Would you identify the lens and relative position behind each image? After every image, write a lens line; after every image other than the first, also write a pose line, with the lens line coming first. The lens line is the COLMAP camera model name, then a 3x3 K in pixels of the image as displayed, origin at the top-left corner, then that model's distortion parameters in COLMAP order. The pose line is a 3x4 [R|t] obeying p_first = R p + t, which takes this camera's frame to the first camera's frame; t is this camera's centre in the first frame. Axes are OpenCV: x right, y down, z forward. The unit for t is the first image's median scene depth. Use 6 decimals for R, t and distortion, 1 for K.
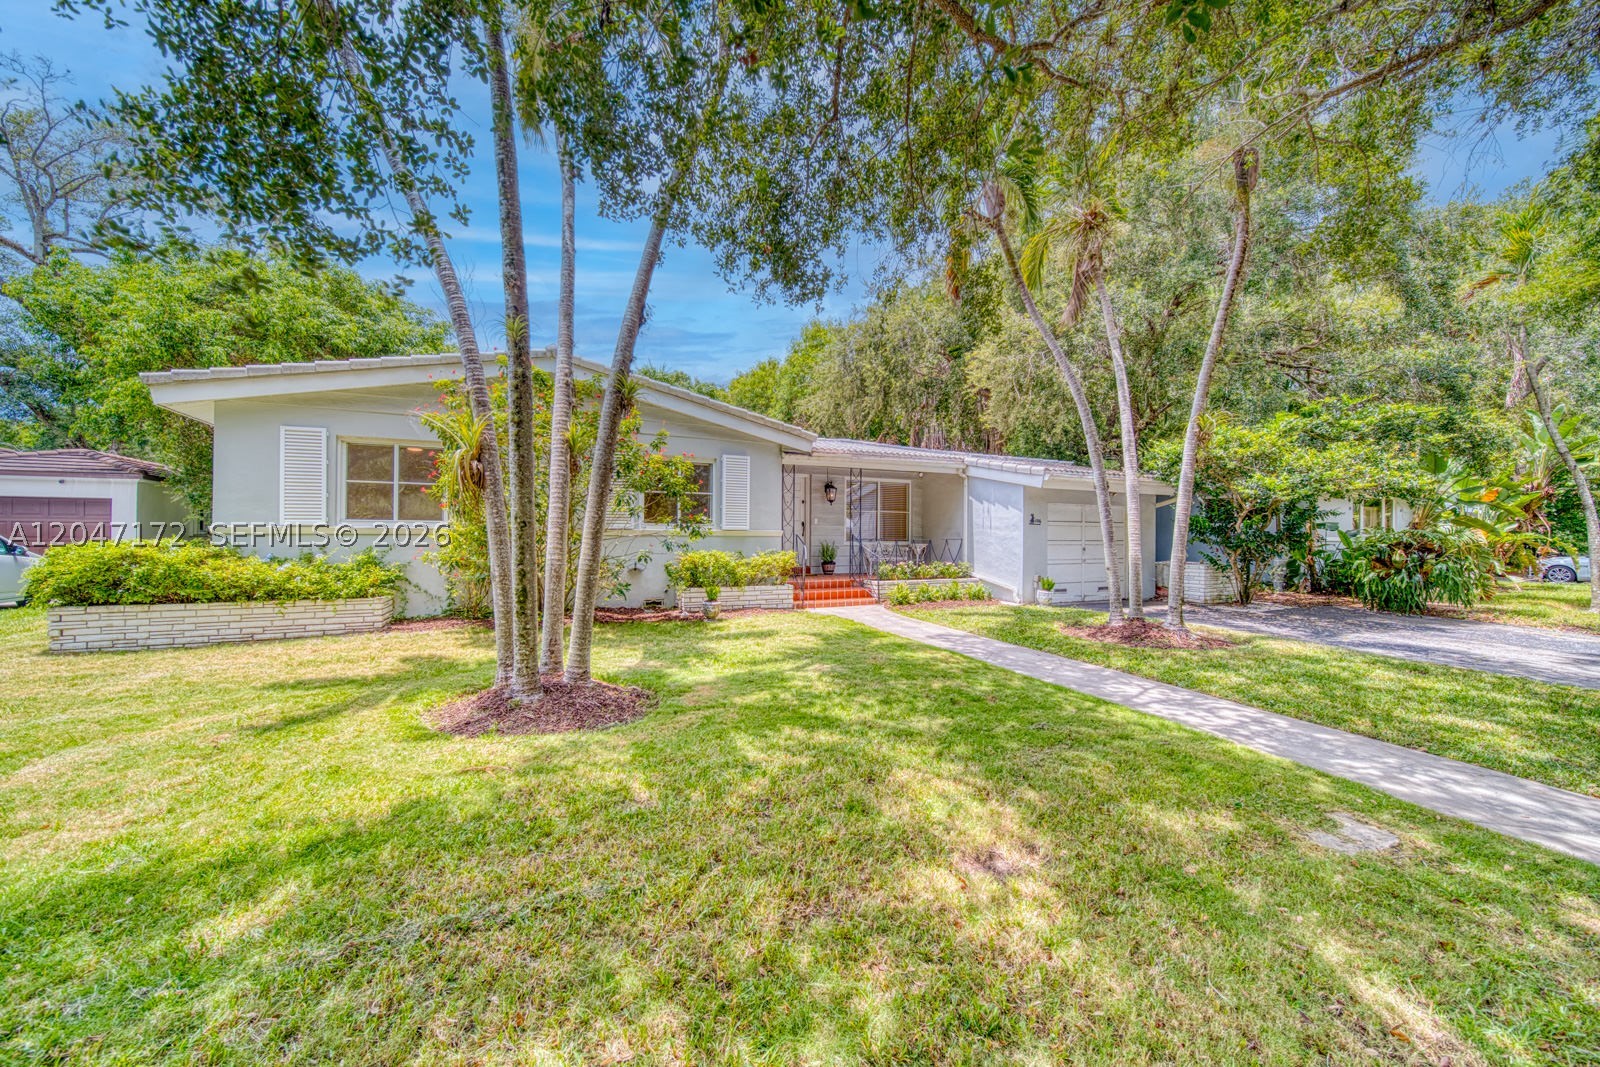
lens RADIAL K [[571.0, 0, 805.7], [0, 571.0, 533.5], [0, 0, 1]] dist [-0.000891, -0.000278]
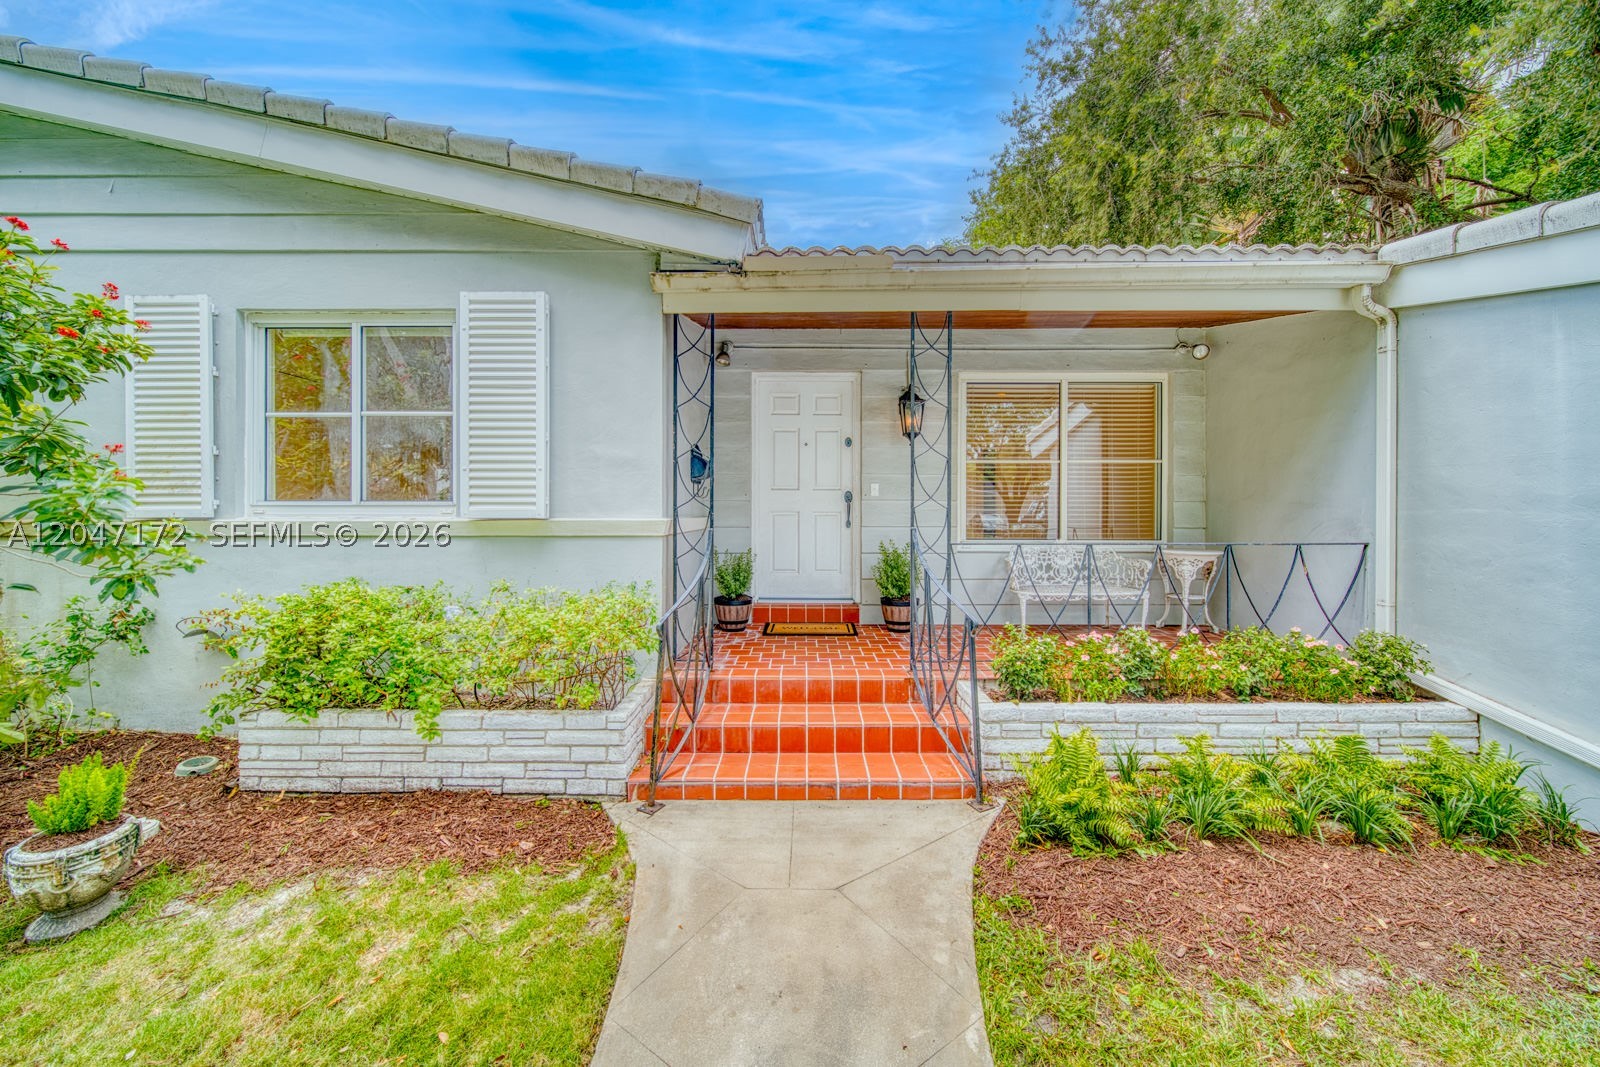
lens RADIAL K [[595.5, 0, 800.1], [0, 595.5, 510.8], [0, 0, 1]] dist [-0.000180, -0.000050]
pose [[0.907039, -0.001976, -0.421042, 0.146678], [0.004614, 0.999976, 0.005248, -0.009661], [0.421022, -0.006703, 0.907026, 0.624340]]
